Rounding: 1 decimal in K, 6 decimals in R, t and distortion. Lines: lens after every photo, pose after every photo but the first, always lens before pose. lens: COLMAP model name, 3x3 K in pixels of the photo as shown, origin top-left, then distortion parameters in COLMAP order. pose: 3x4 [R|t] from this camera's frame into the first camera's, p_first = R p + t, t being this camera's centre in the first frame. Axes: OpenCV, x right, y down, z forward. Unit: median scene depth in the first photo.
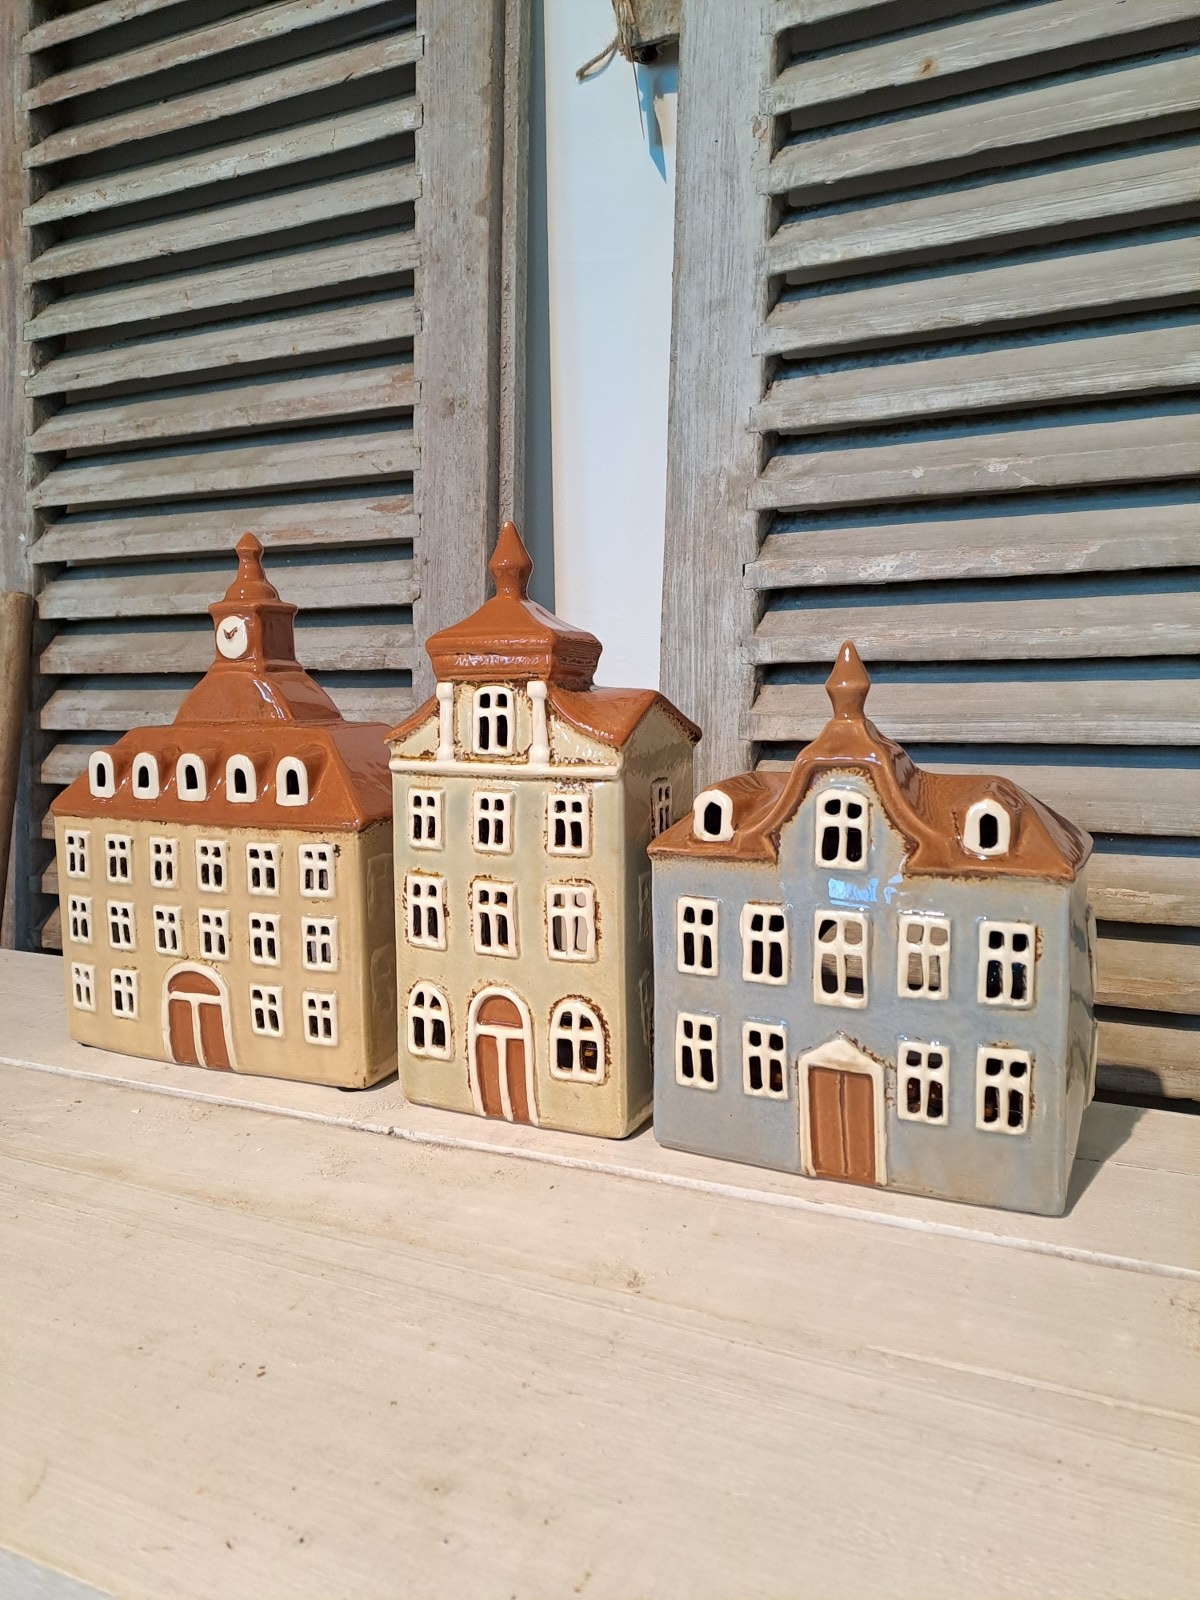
lens RADIAL K [[1192.4, 0, 554.7], [0, 1192.4, 789.9], [0, 0, 1]] dist [0.035402, -0.035736]
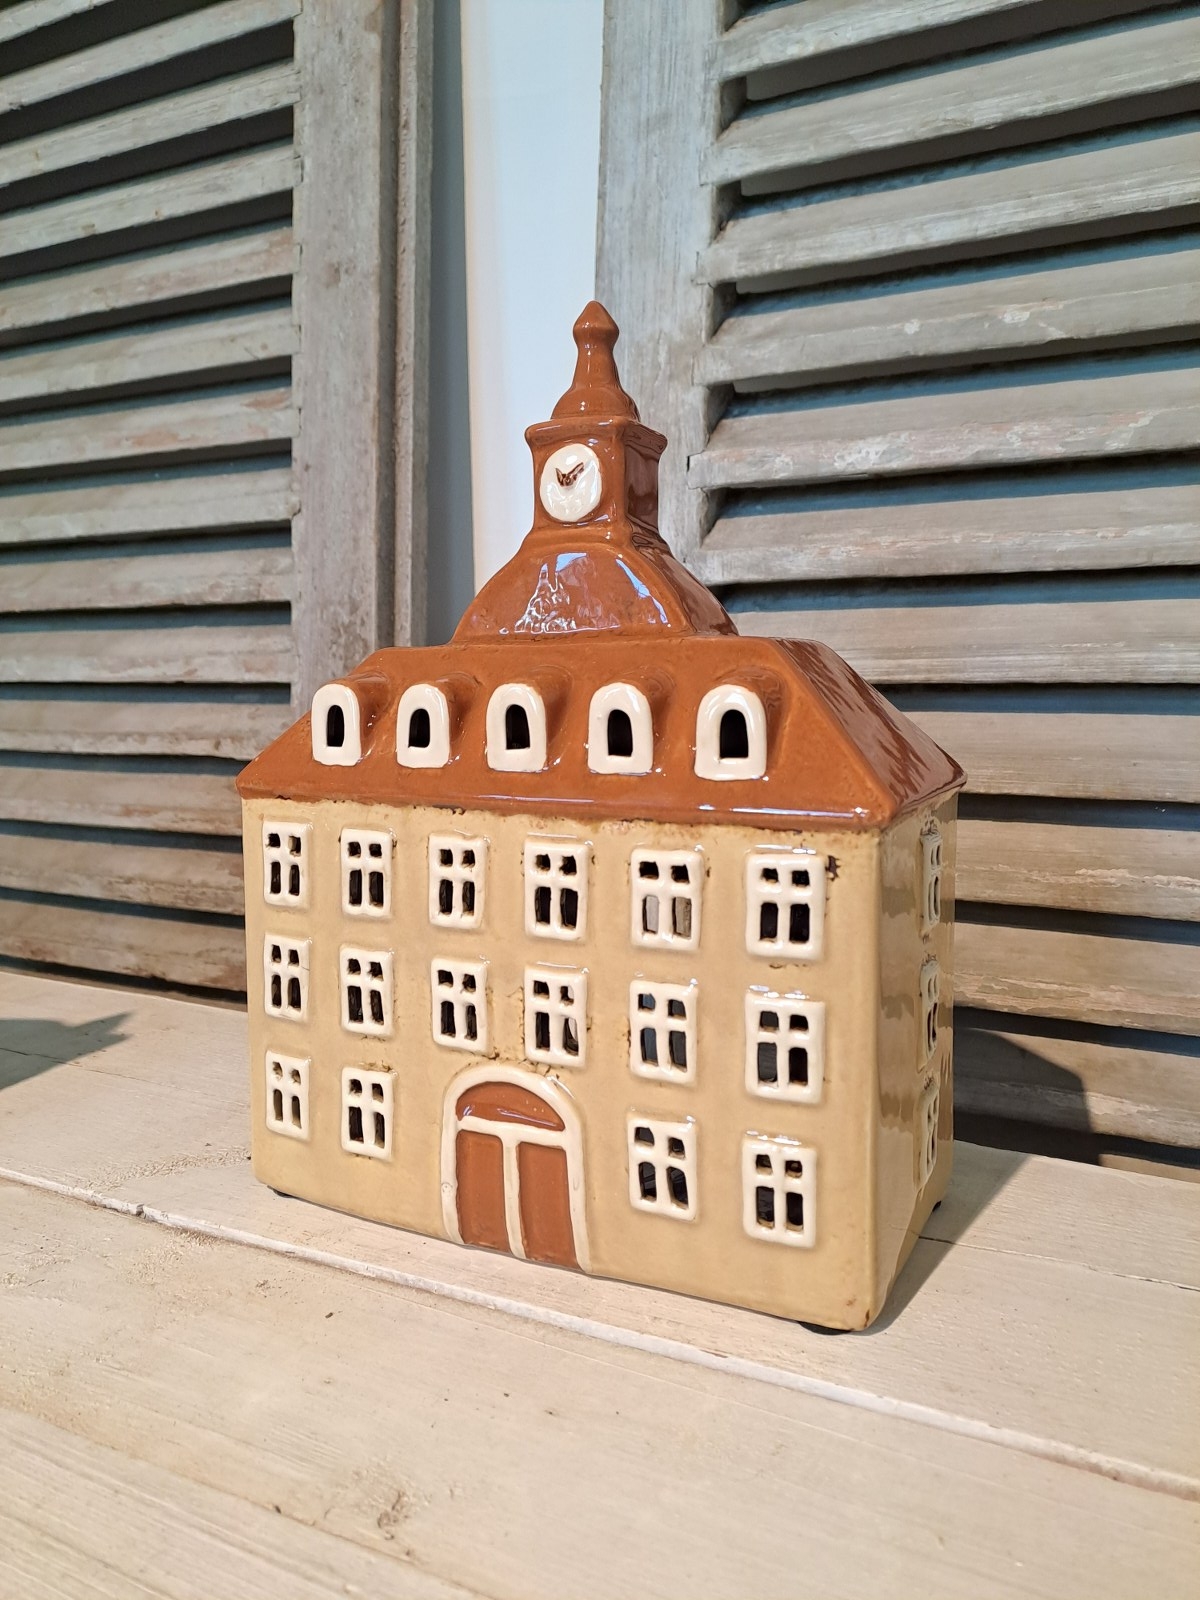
lens RADIAL K [[1192.4, 0, 547.6], [0, 1192.4, 788.1], [0, 0, 1]] dist [0.035402, -0.035736]
pose [[0.999693, 0.005427, -0.024194, 0.093754], [-0.005186, 0.999936, 0.010020, 0.021387], [0.024247, -0.009892, 0.999657, 0.234352]]
